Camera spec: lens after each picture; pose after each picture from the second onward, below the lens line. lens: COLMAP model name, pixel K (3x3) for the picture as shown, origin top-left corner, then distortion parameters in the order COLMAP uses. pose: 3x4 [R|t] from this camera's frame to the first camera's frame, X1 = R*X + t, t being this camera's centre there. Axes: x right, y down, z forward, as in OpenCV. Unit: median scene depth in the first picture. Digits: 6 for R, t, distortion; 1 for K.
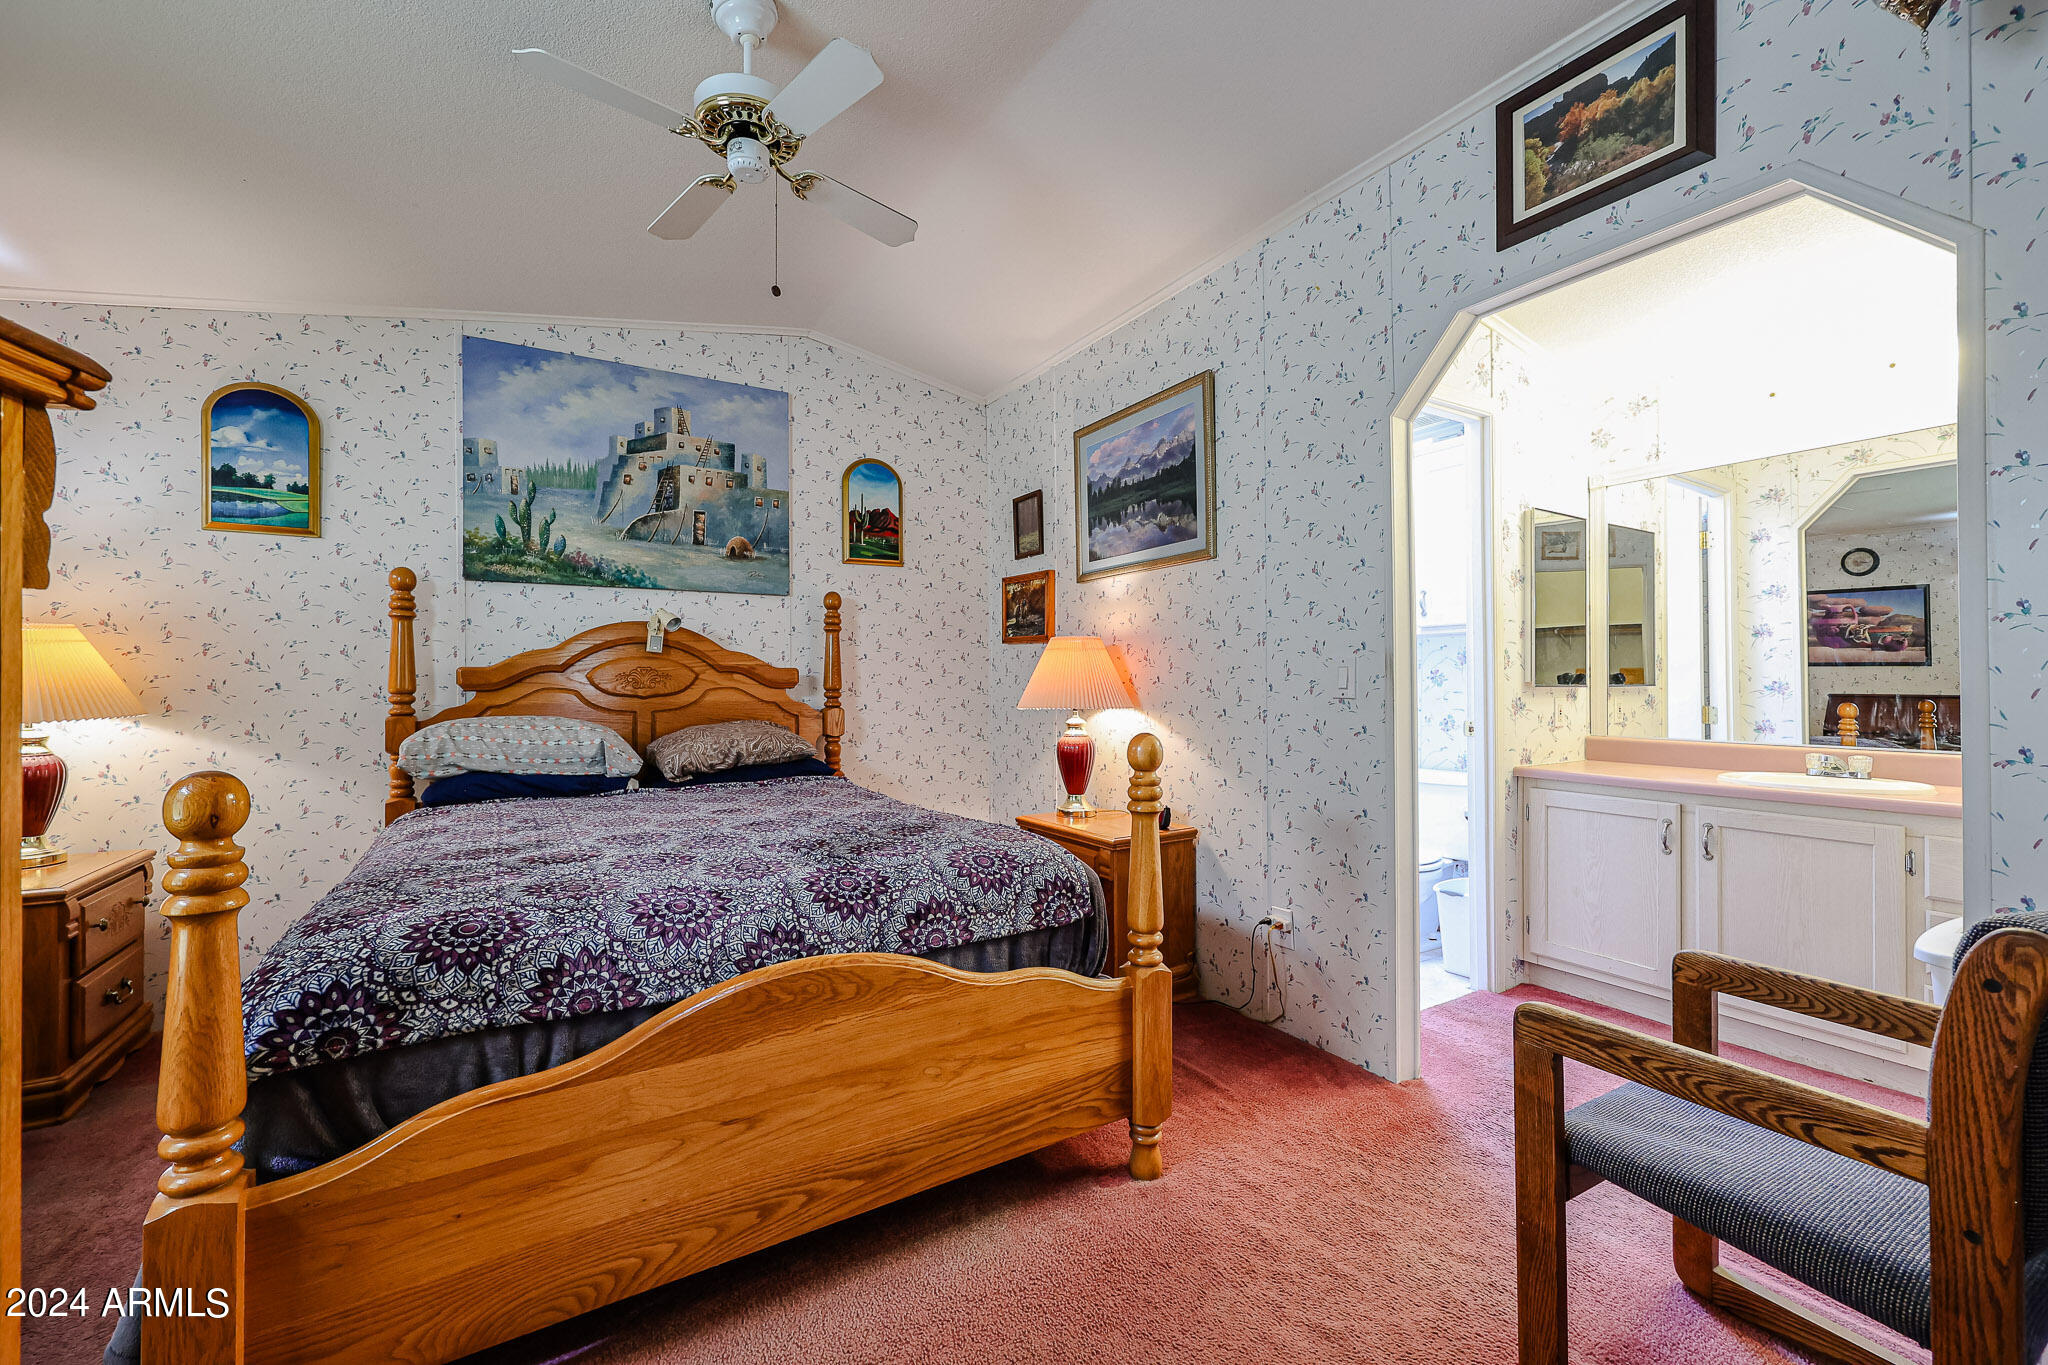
lens RADIAL K [[826.8, 0, 1031.7], [0, 826.8, 682.0], [0, 0, 1]] dist [0.000290, 0.000575]
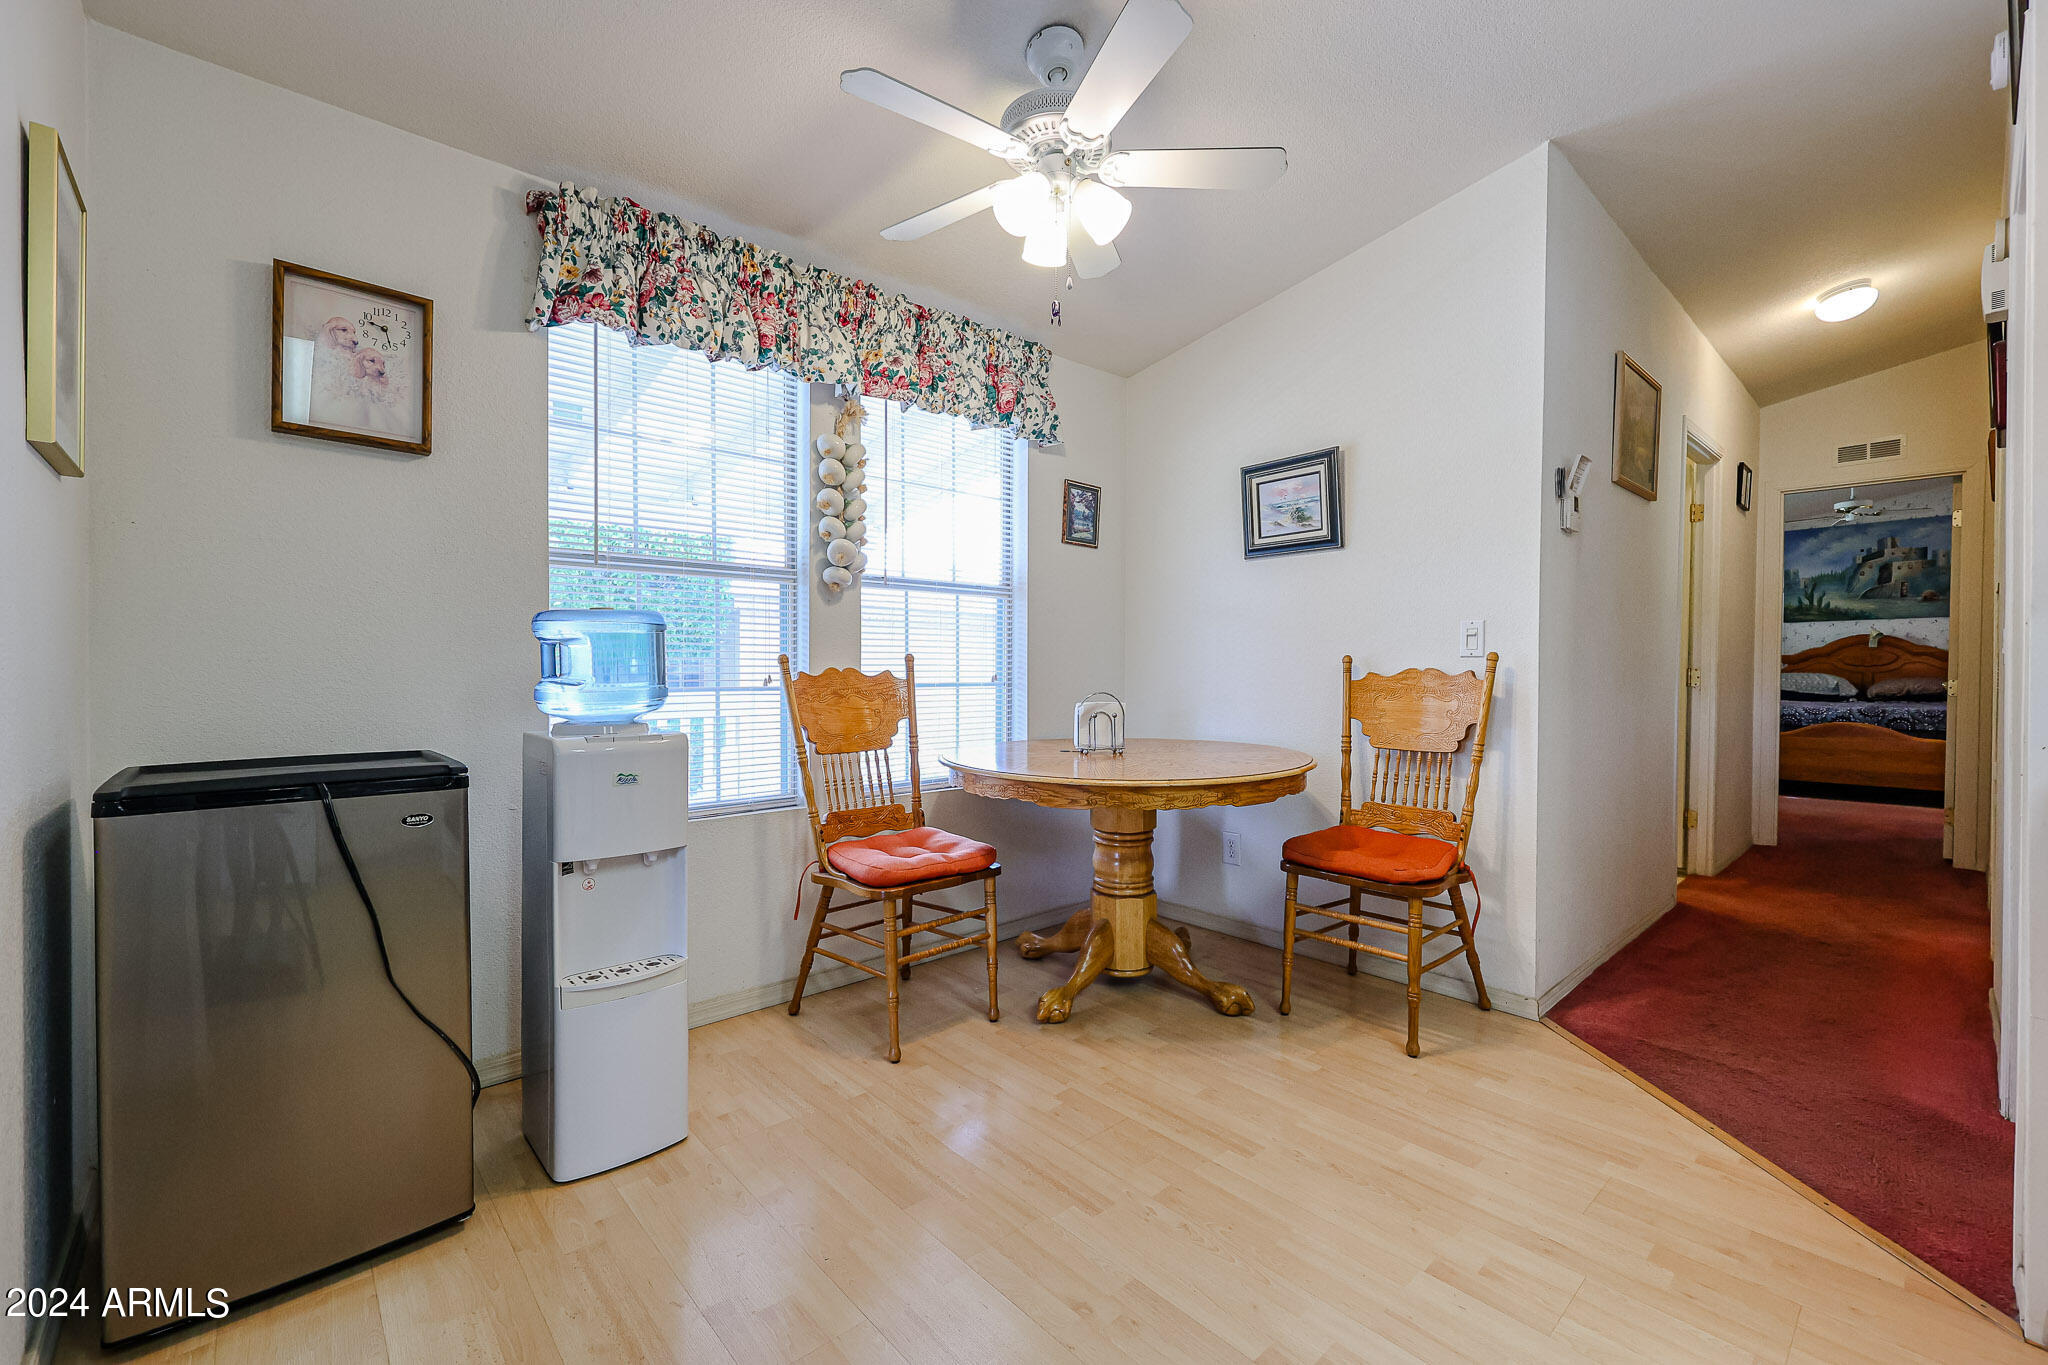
lens RADIAL K [[826.8, 0, 1028.7], [0, 826.8, 674.1], [0, 0, 1]] dist [0.000290, 0.000575]
pose [[0.169063, 0.009614, -0.985558, 1.464613], [0.006858, 0.999917, 0.010931, -0.000832], [0.985581, -0.008607, 0.168983, -1.774375]]
